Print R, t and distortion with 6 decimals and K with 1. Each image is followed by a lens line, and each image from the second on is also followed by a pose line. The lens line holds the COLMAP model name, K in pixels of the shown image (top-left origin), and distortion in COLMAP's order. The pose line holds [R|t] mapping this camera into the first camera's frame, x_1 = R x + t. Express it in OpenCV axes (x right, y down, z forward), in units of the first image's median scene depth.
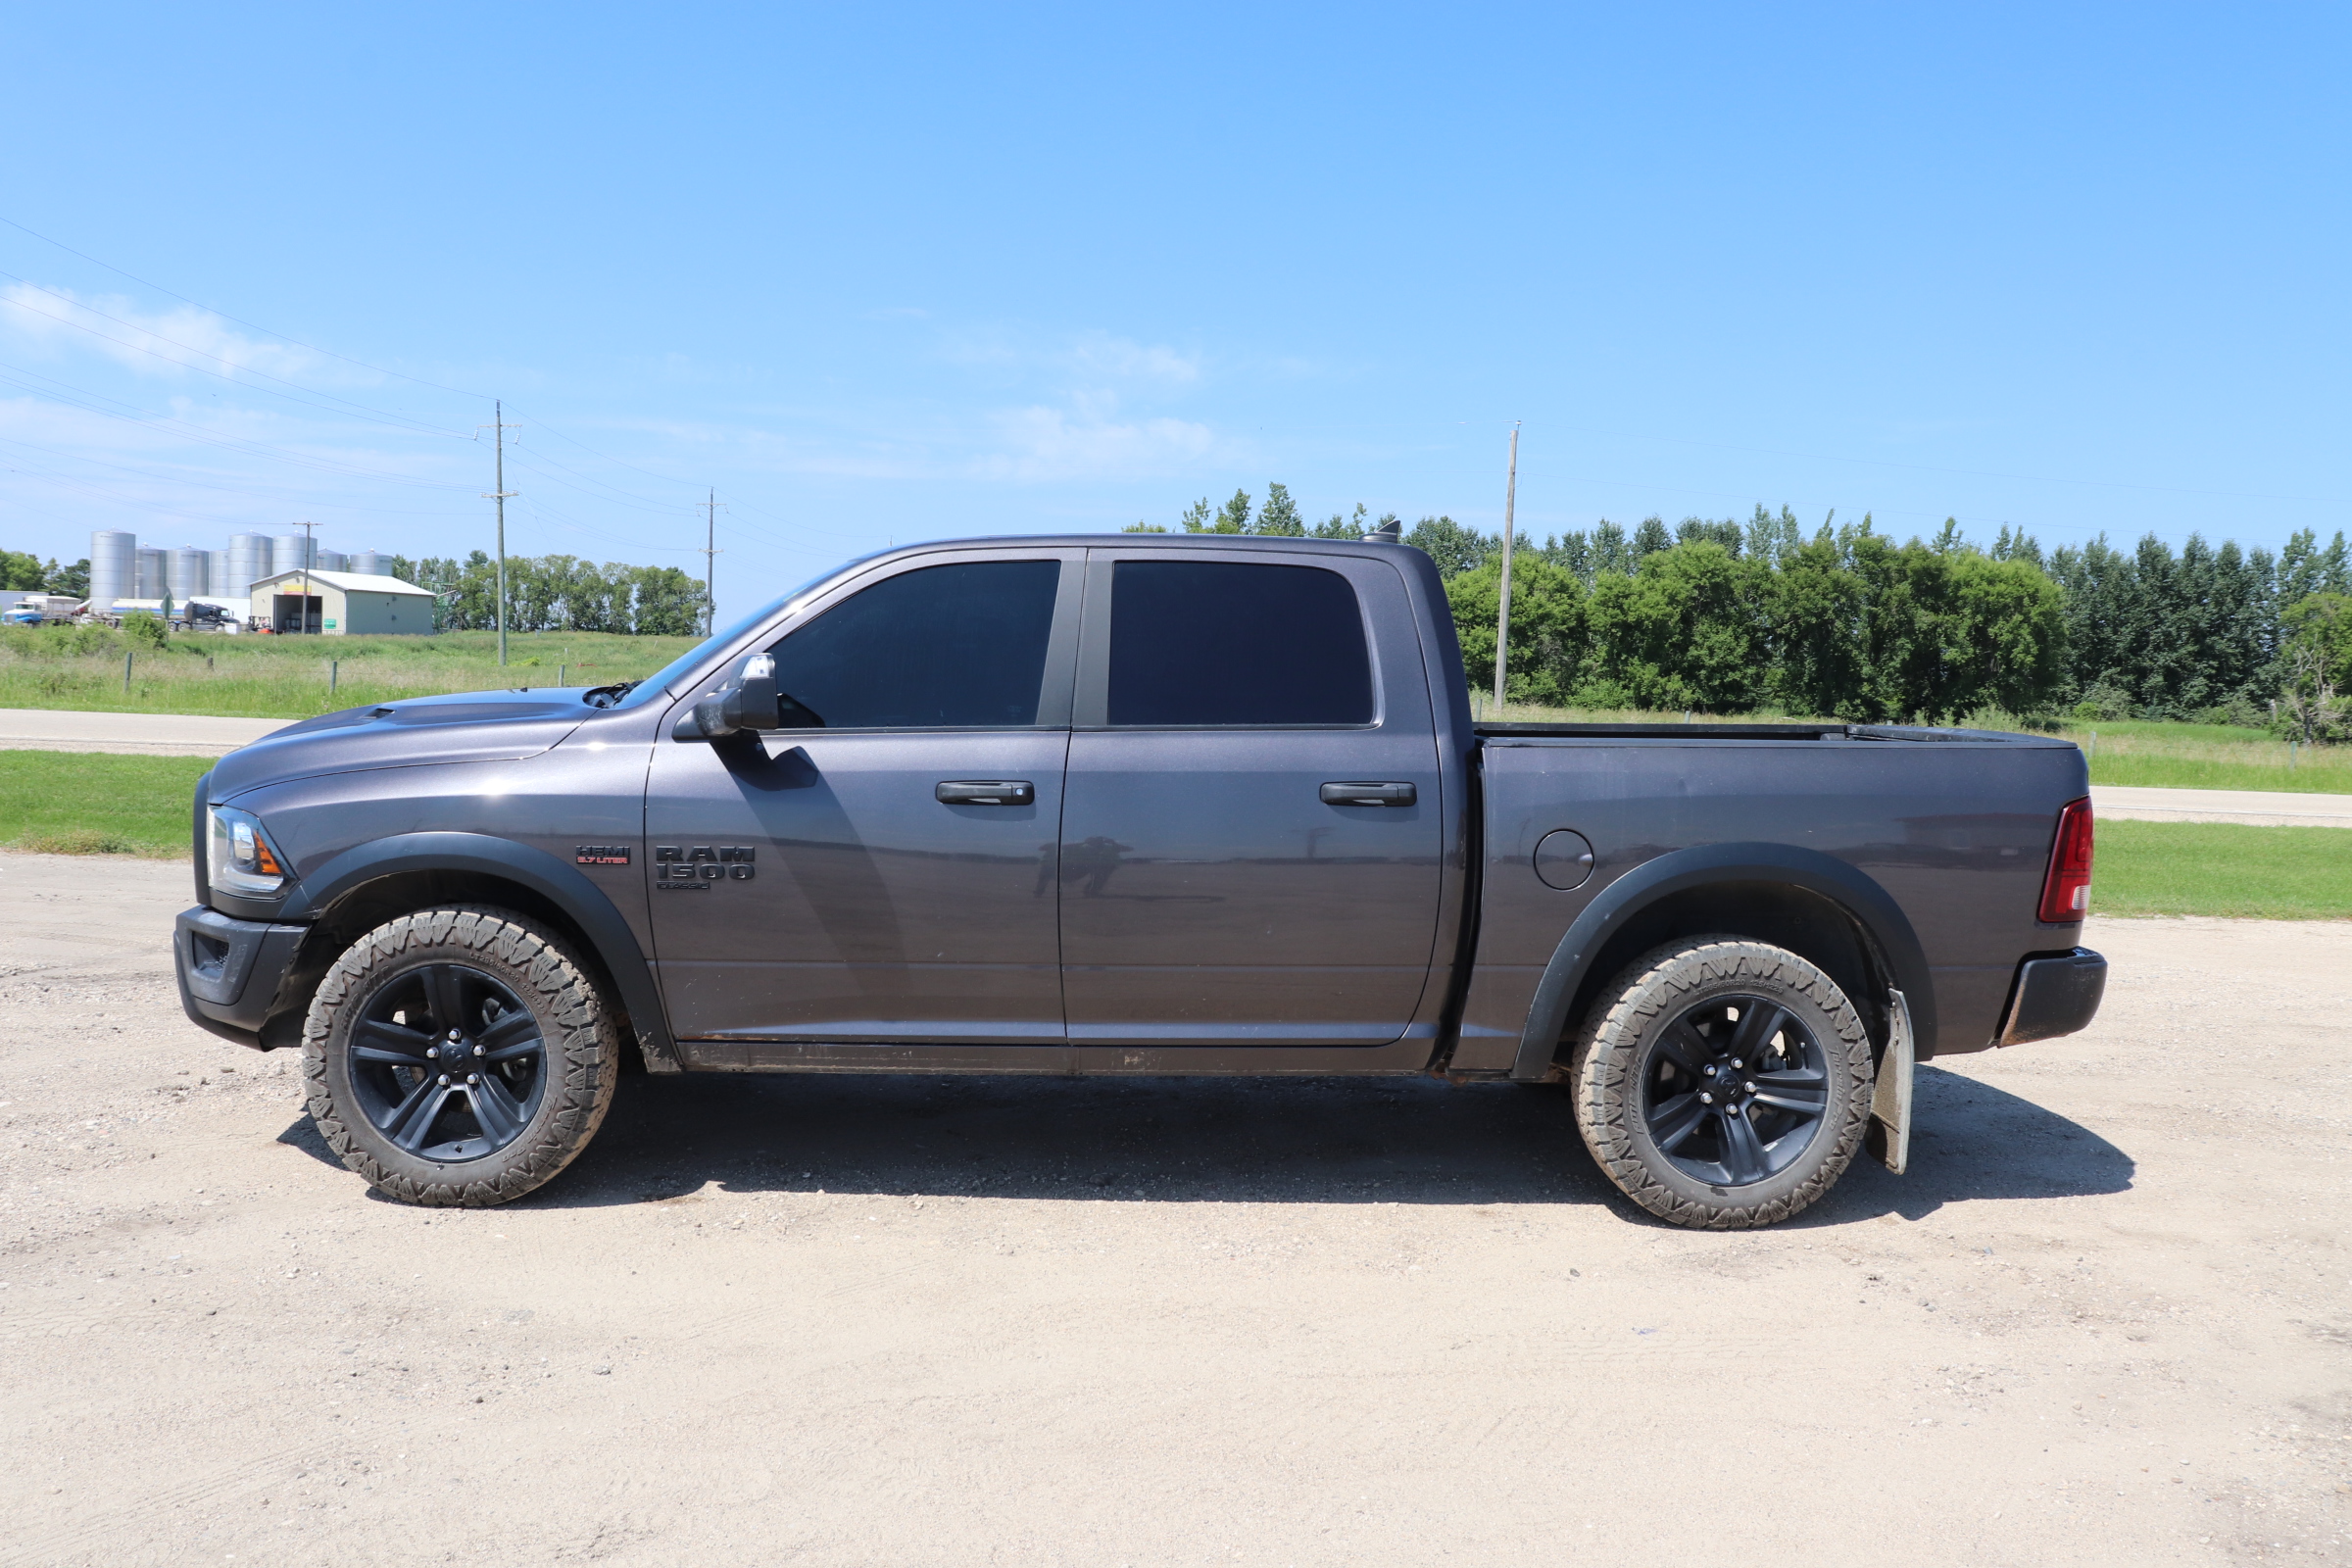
lens RADIAL K [[1931.8, 0, 1170.4], [0, 1931.8, 782.7], [0, 0, 1]] dist [-0.157997, 0.123065]
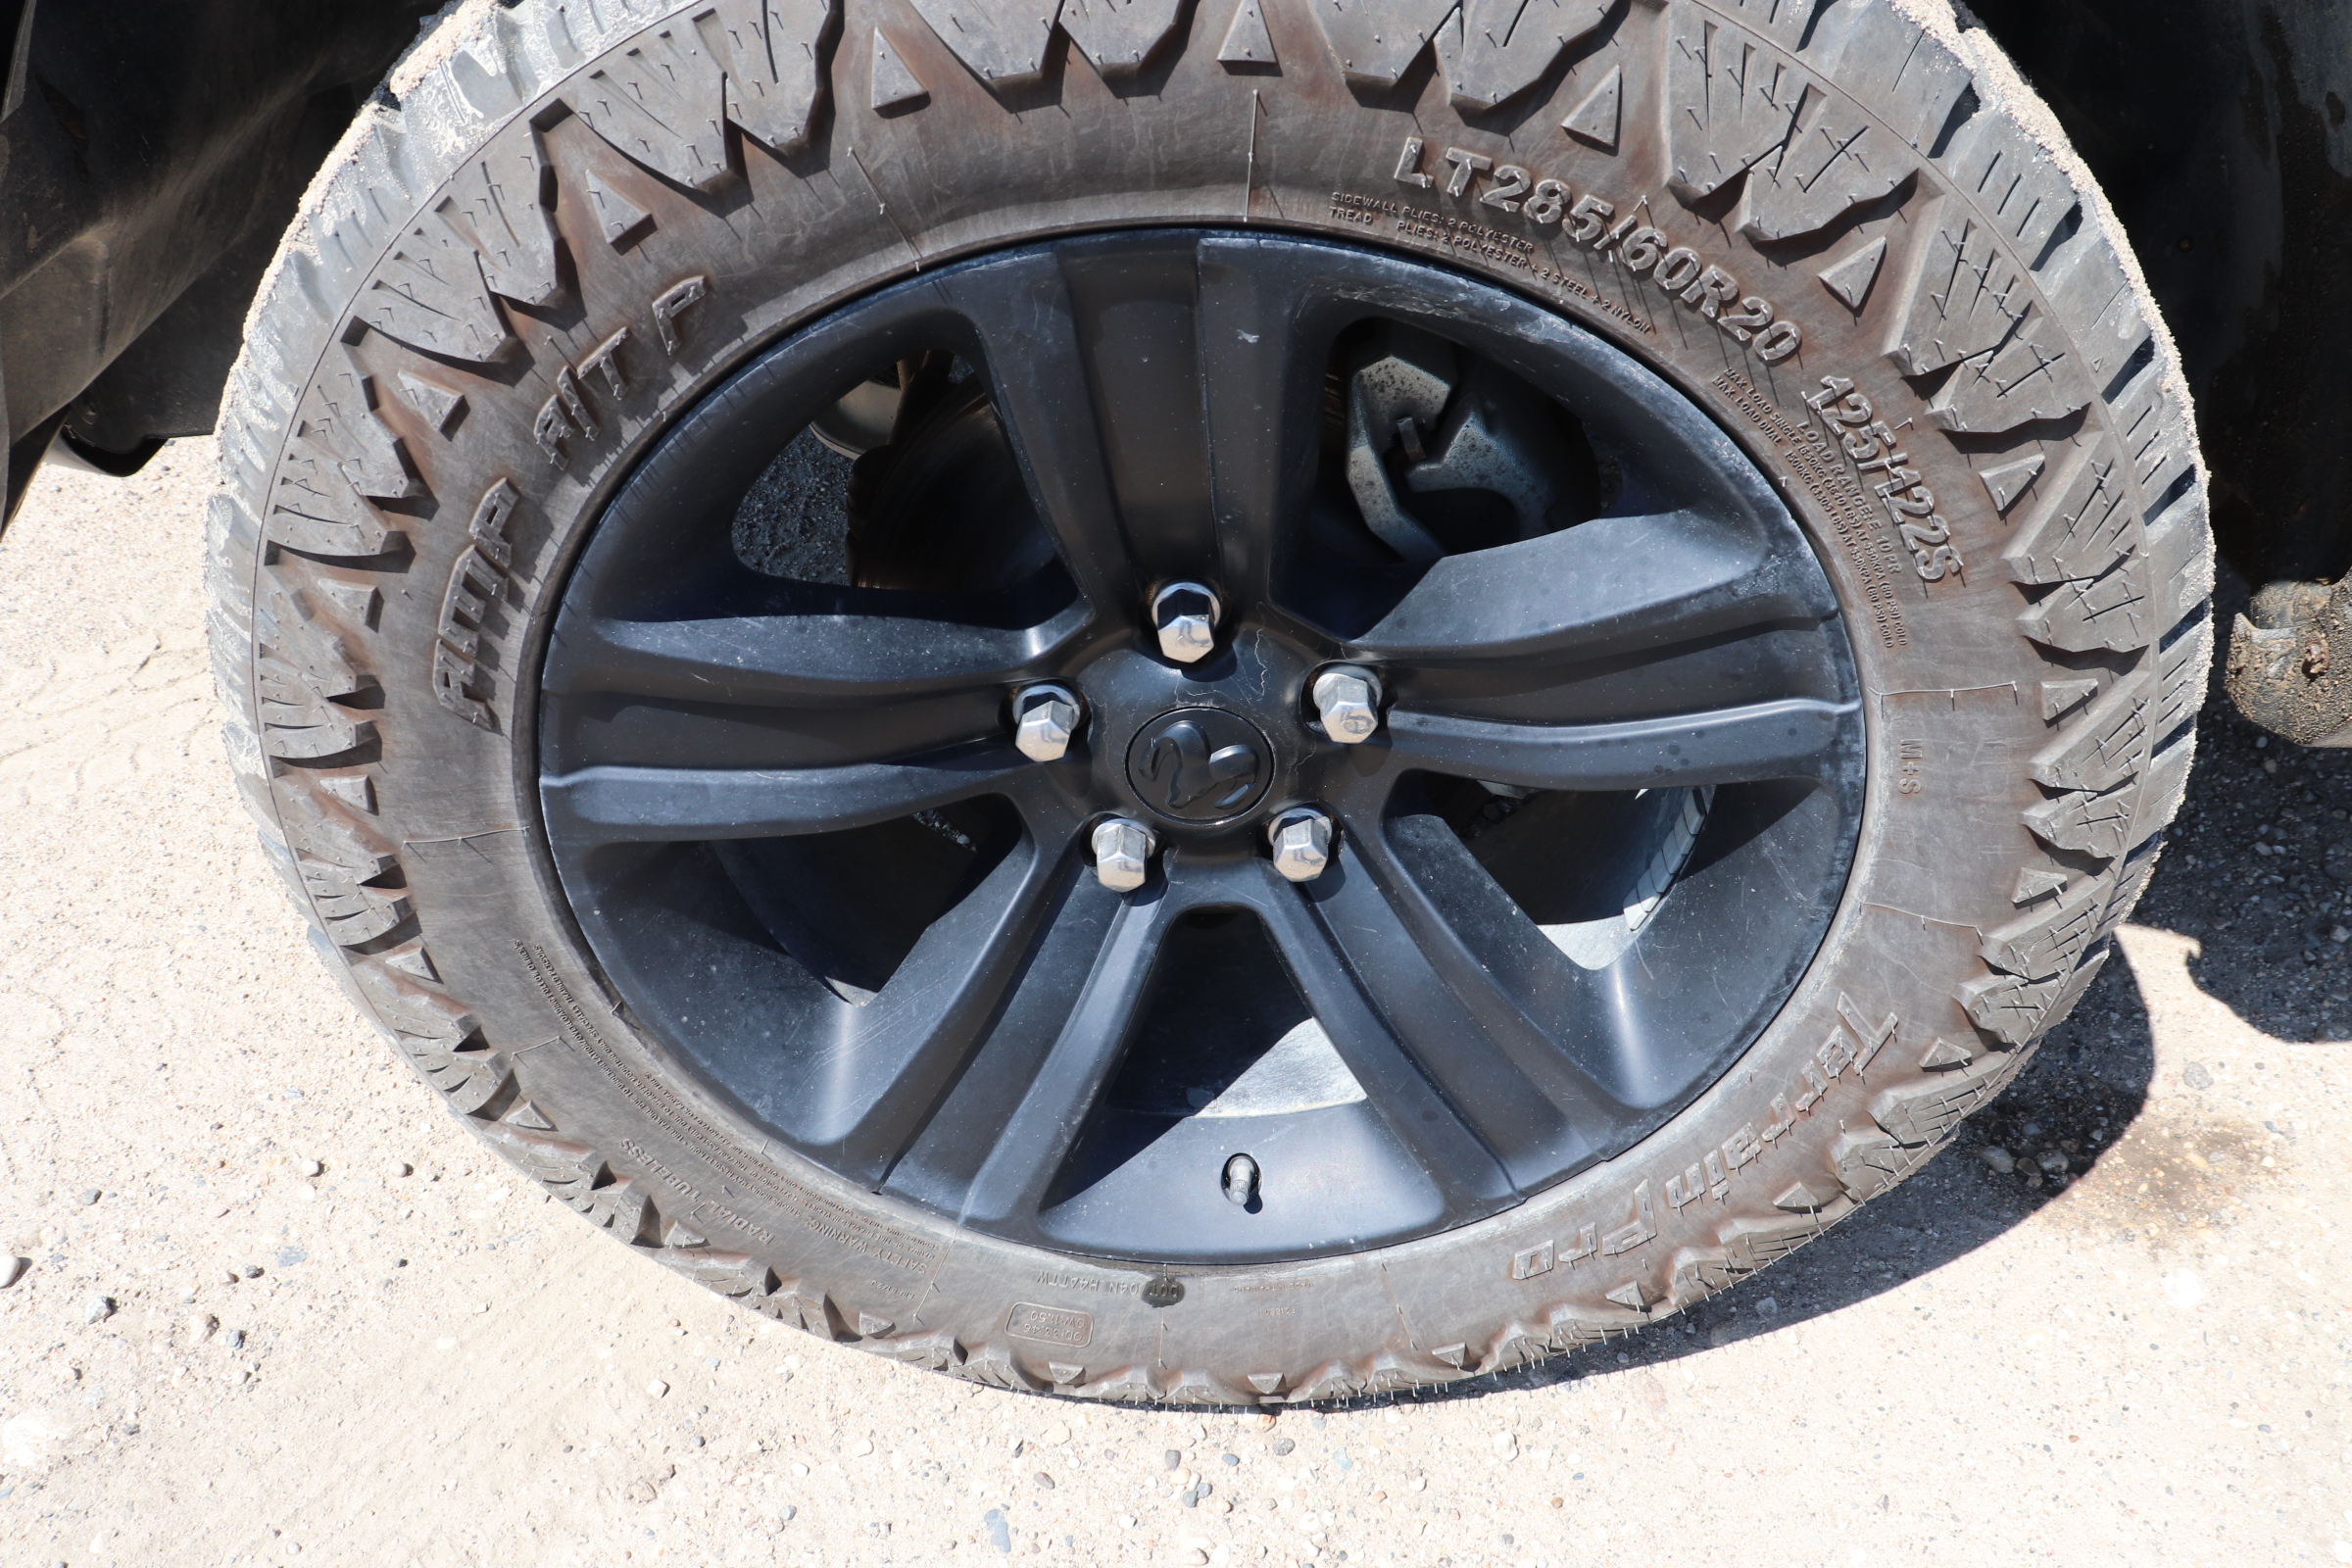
lens RADIAL K [[1931.8, 0, 1177.0], [0, 1931.8, 782.0], [0, 0, 1]] dist [-0.157997, 0.123065]
pose [[0.996754, 0.013521, -0.079361, -0.373819], [0.036894, 0.799458, 0.599588, 0.051556], [0.071552, -0.600570, 0.796364, 0.883919]]
